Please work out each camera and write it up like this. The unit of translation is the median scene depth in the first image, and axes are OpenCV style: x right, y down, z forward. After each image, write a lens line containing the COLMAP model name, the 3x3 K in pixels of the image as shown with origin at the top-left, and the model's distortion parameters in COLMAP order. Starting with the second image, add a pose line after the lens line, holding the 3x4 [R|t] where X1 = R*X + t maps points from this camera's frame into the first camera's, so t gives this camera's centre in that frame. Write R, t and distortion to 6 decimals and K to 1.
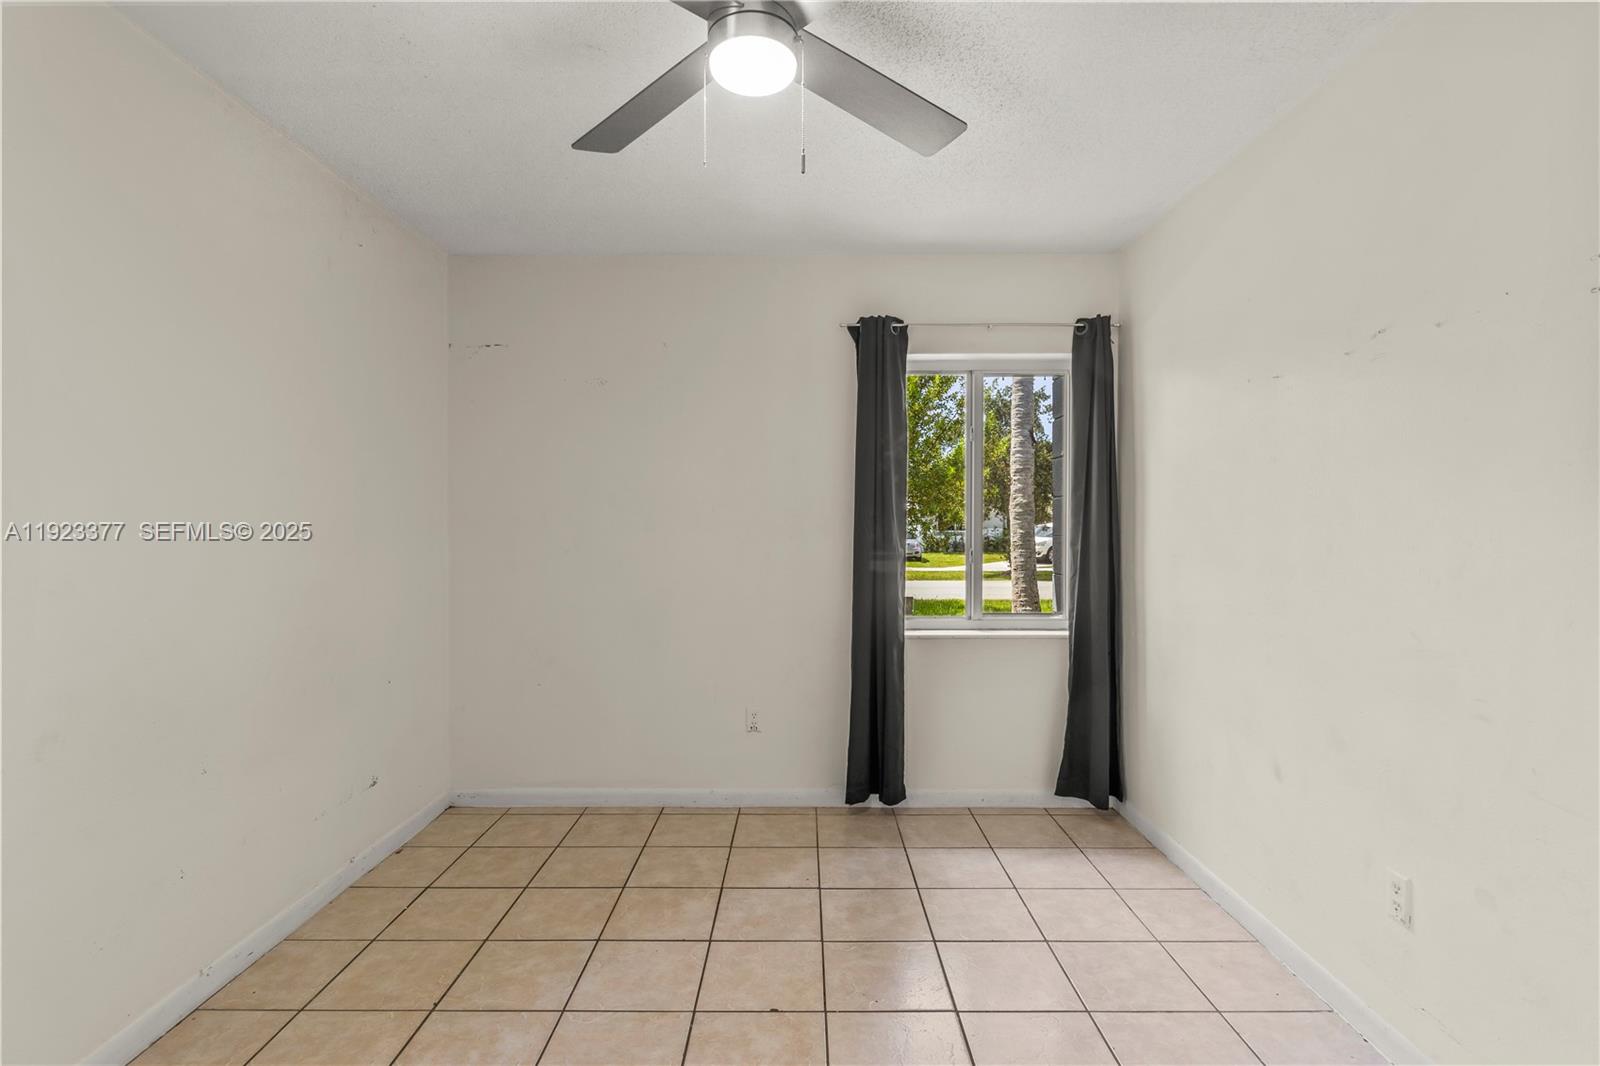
lens RADIAL K [[791.7, 0, 808.0], [0, 791.7, 531.8], [0, 0, 1]] dist [-0.000162, -0.002556]
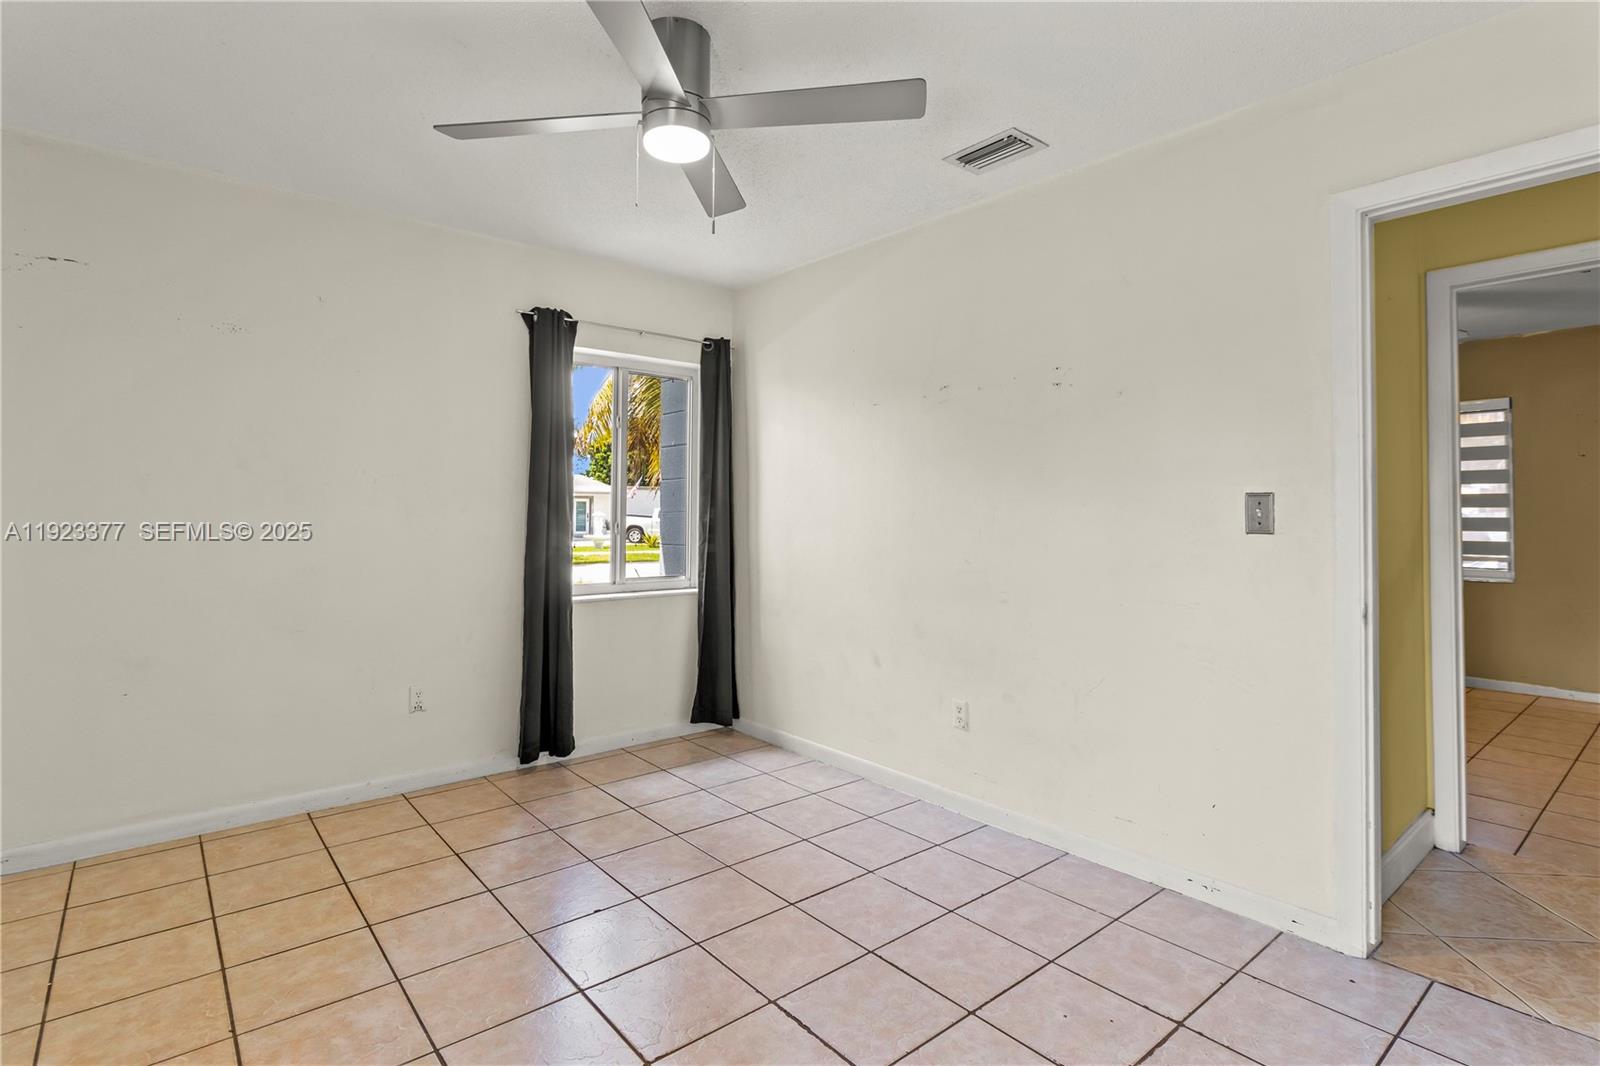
lens RADIAL K [[791.7, 0, 821.8], [0, 791.7, 502.3], [0, 0, 1]] dist [-0.000162, -0.002556]
pose [[0.753040, 0.012563, 0.657855, -0.356571], [0.005164, 0.999674, -0.025002, 0.024690], [-0.657954, 0.022225, 0.752730, -0.062194]]
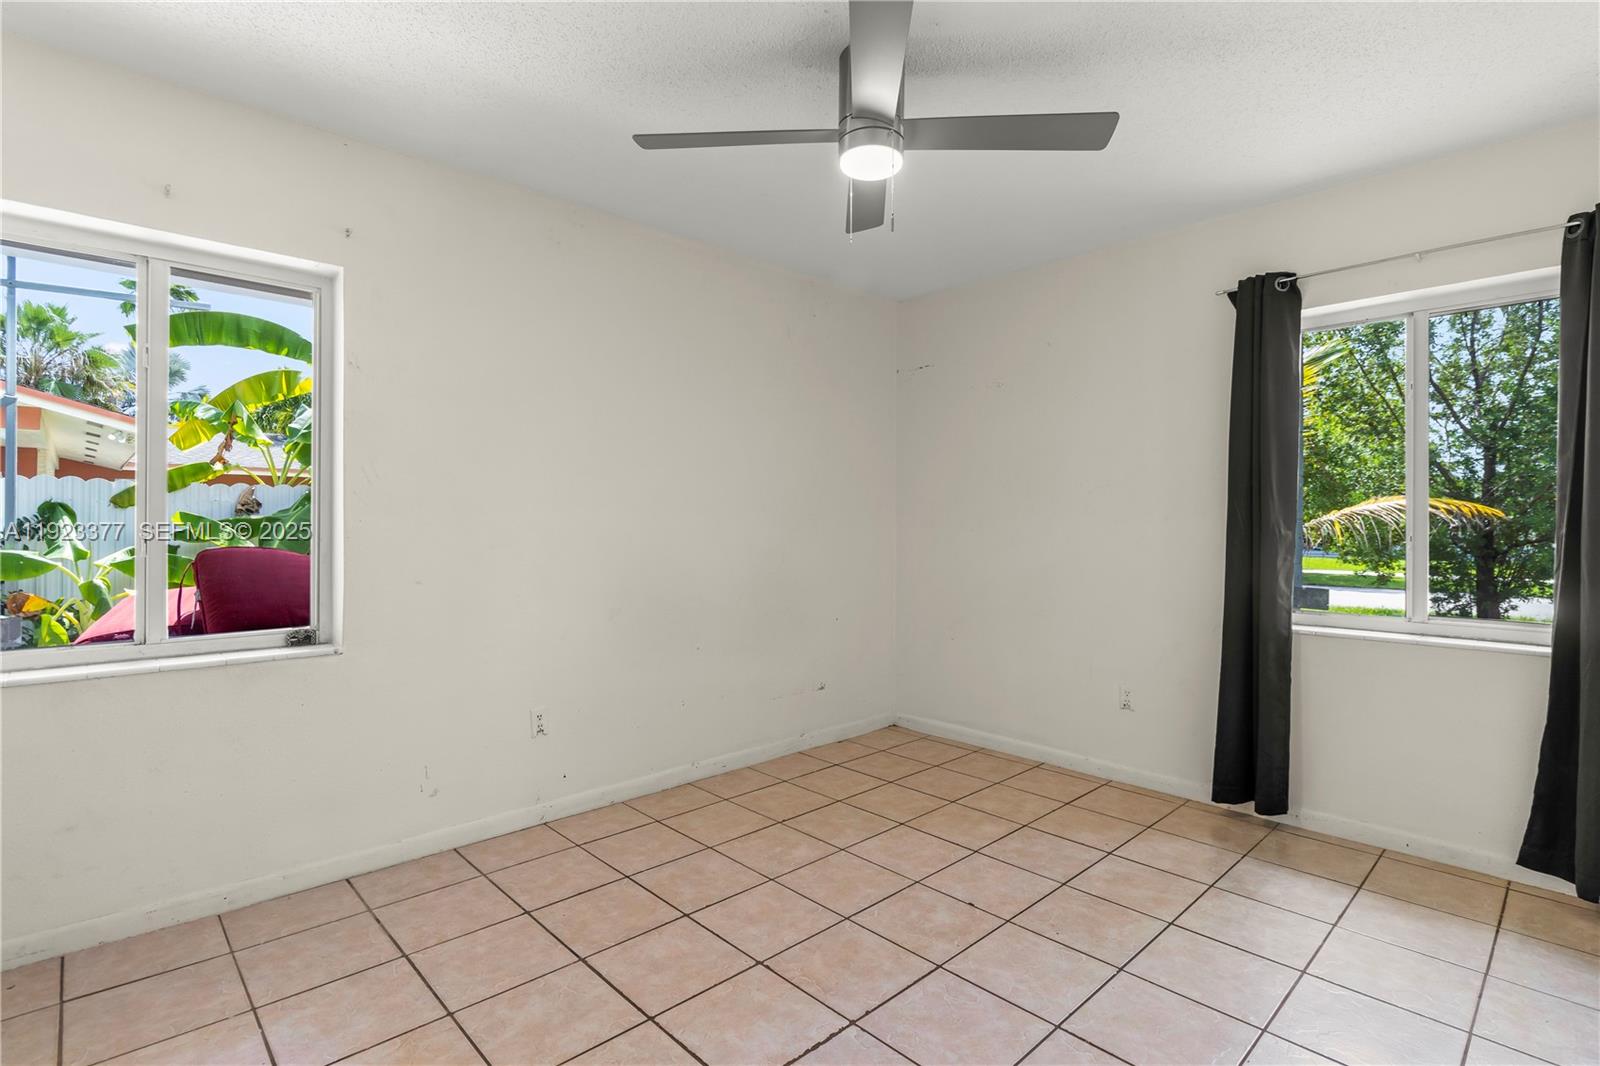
lens RADIAL K [[791.7, 0, 787.9], [0, 791.7, 529.6], [0, 0, 1]] dist [-0.000162, -0.002556]
pose [[0.673267, 0.010426, -0.739326, 0.412749], [-0.009744, 0.999939, 0.005227, 0.020593], [0.739335, 0.003685, 0.673328, -0.010851]]
